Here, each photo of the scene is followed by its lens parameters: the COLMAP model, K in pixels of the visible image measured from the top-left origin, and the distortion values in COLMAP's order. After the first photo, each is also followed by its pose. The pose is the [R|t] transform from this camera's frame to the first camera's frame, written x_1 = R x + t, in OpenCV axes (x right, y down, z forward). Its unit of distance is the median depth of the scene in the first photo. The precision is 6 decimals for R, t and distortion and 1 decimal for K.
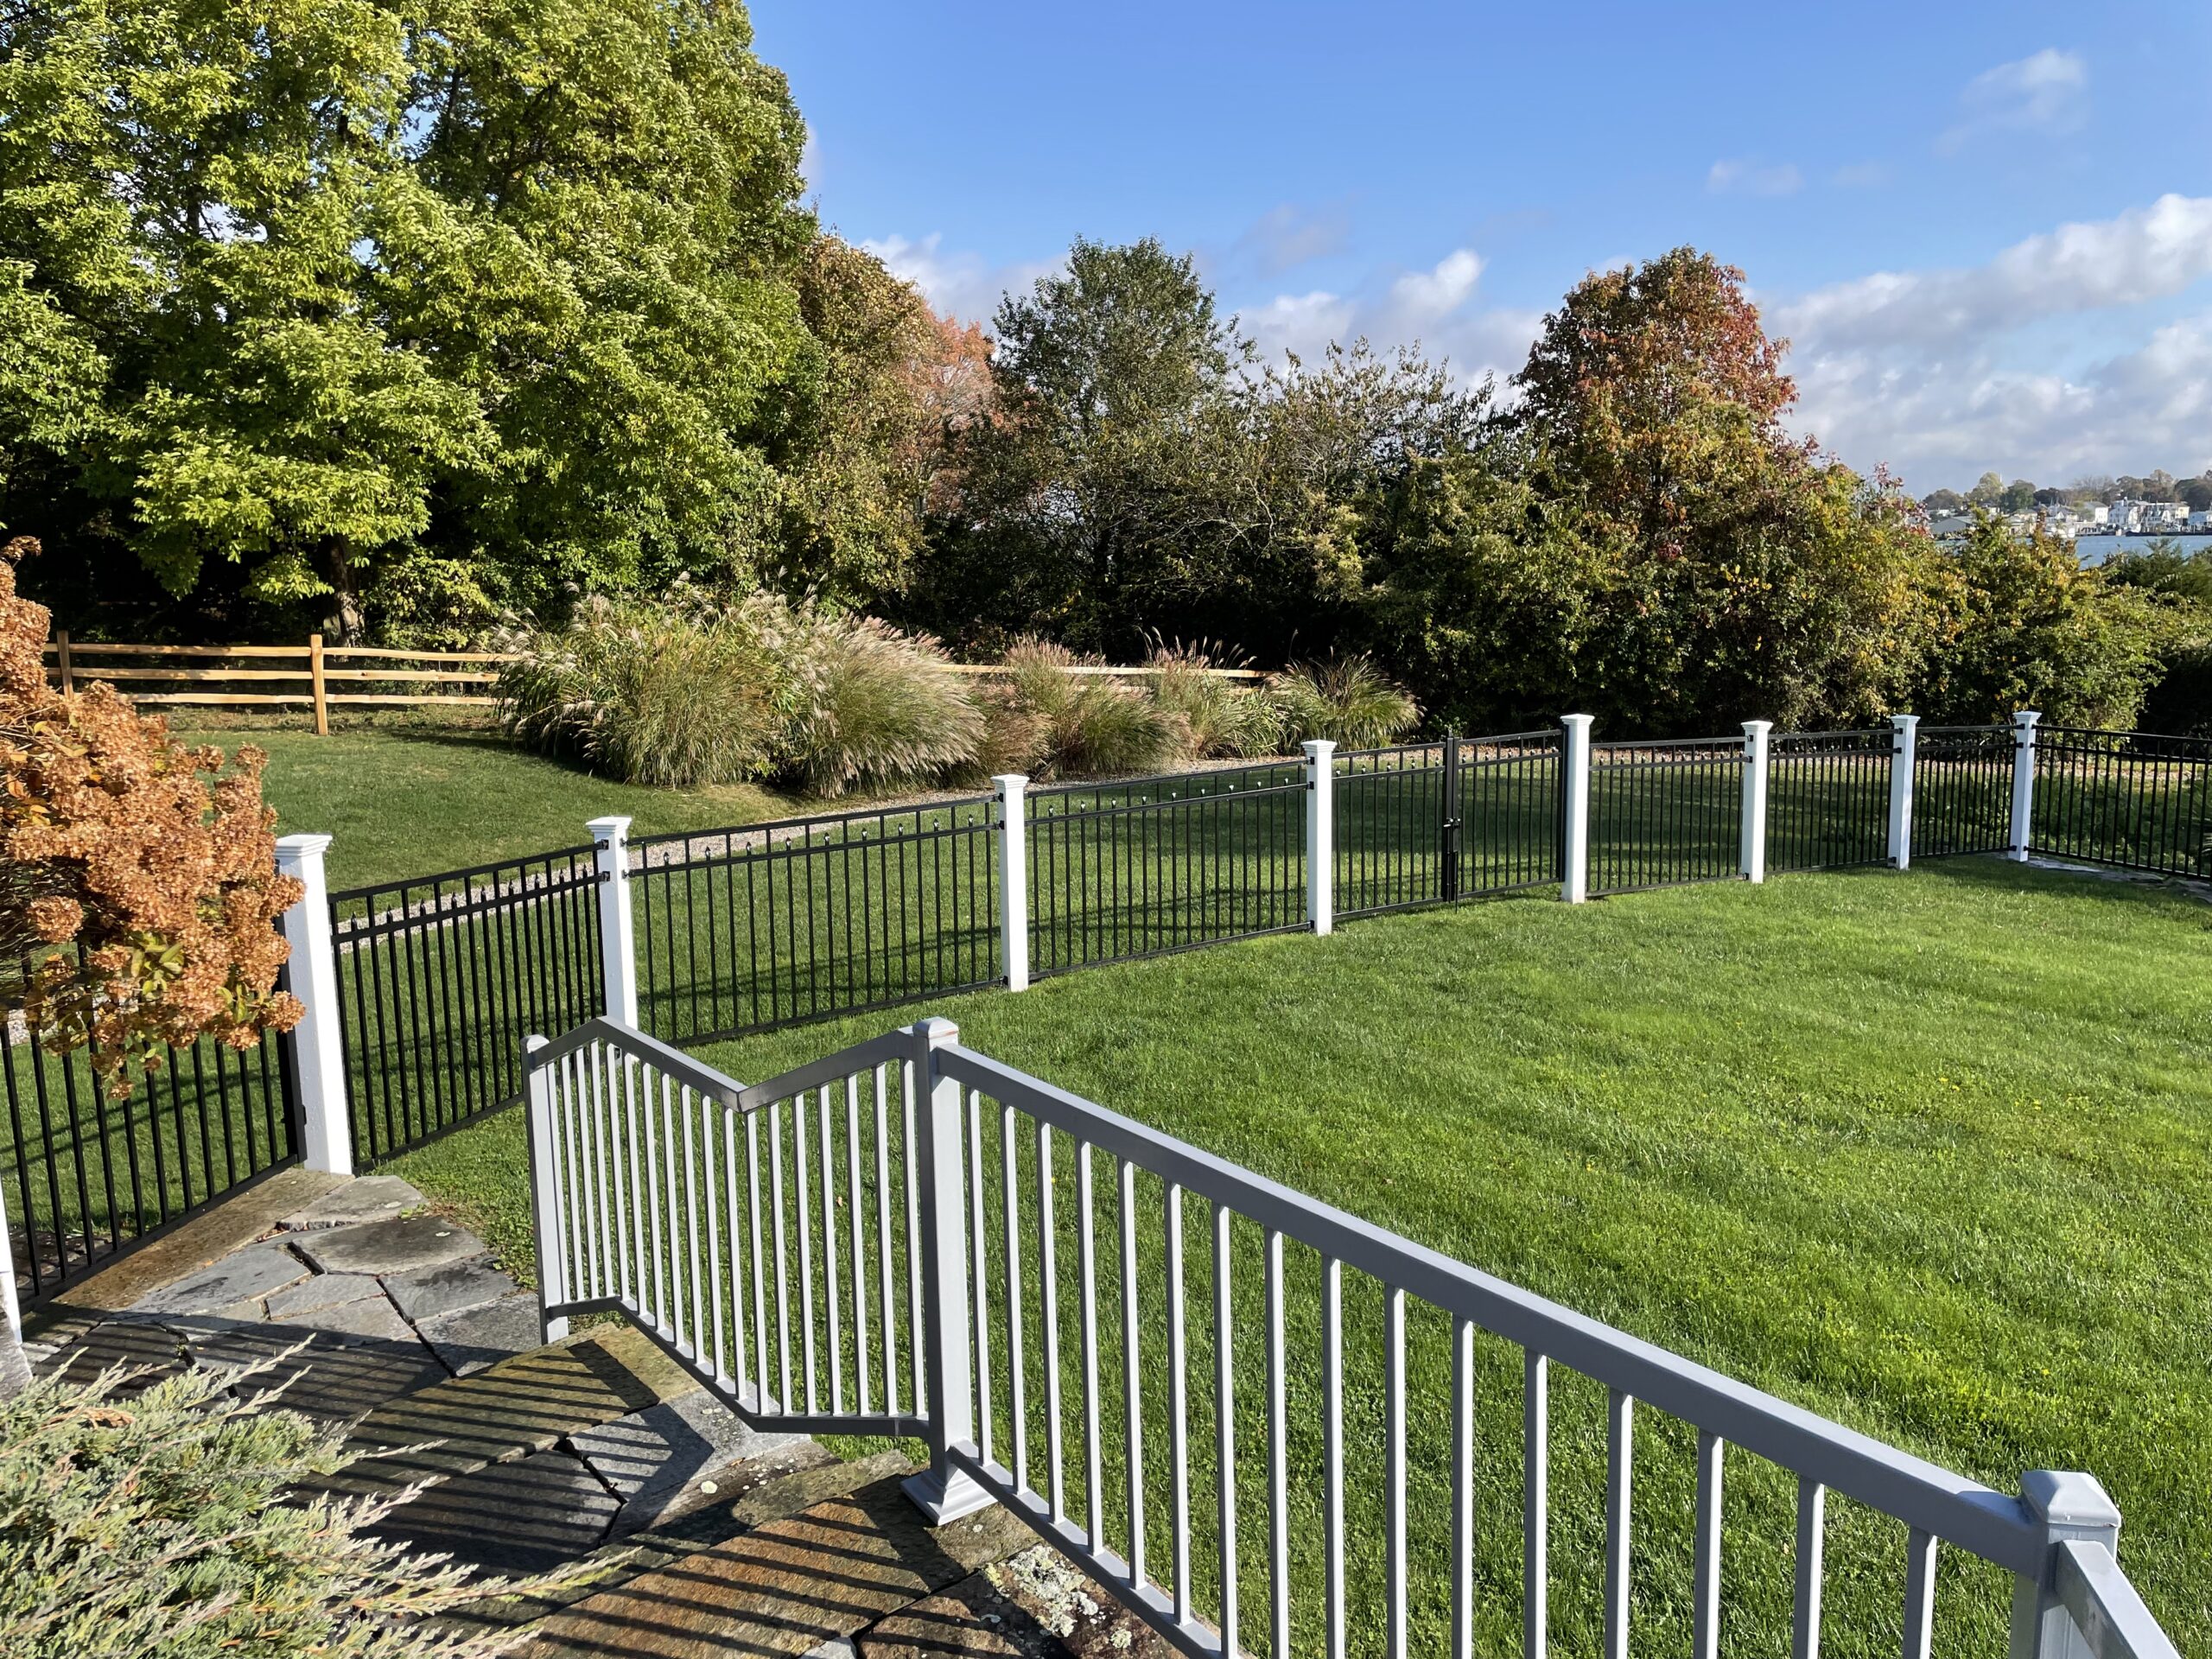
lens RADIAL K [[1667.9, 0, 1106.0], [0, 1667.9, 829.5], [0, 0, 1]] dist [0.000117, 0.676340]
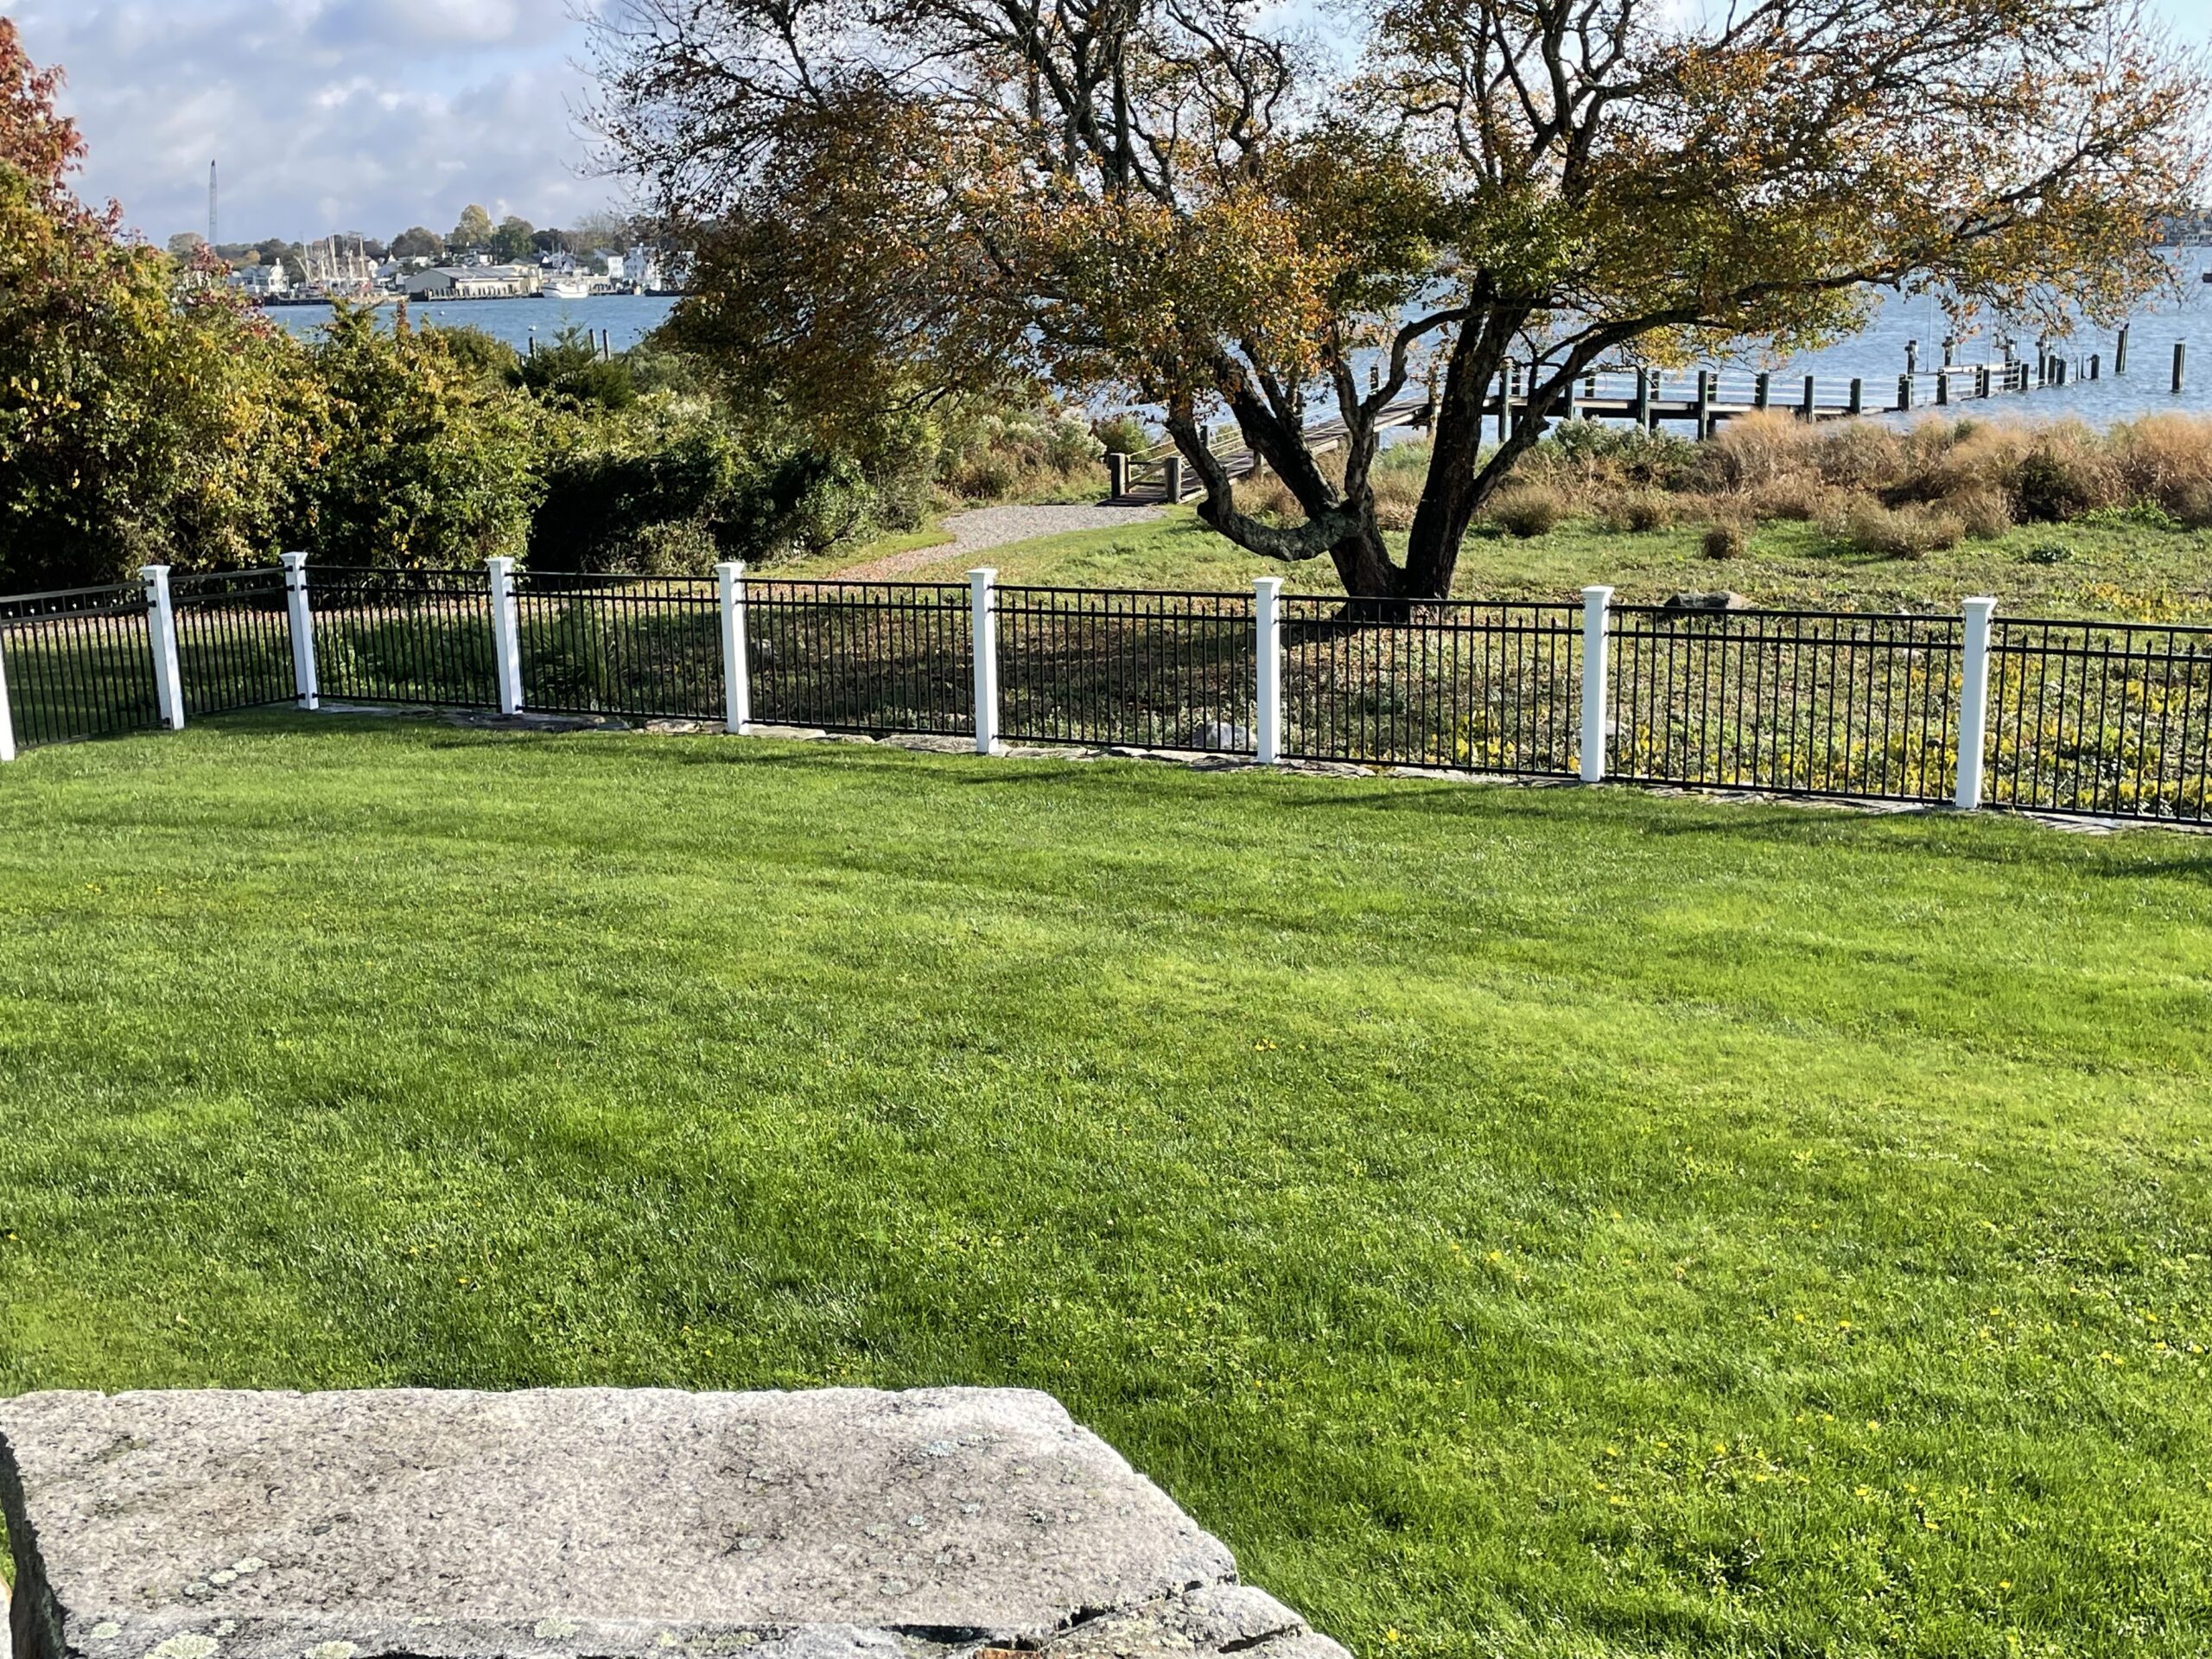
lens RADIAL K [[2618.9, 0, 1106.0], [0, 2618.9, 829.5], [0, 0, 1]] dist [0.002852, 0.221165]
pose [[0.771833, -0.154649, 0.616731, -0.019619], [0.135118, 0.987709, 0.078575, 0.015552], [-0.621303, 0.022685, 0.783242, -0.208531]]
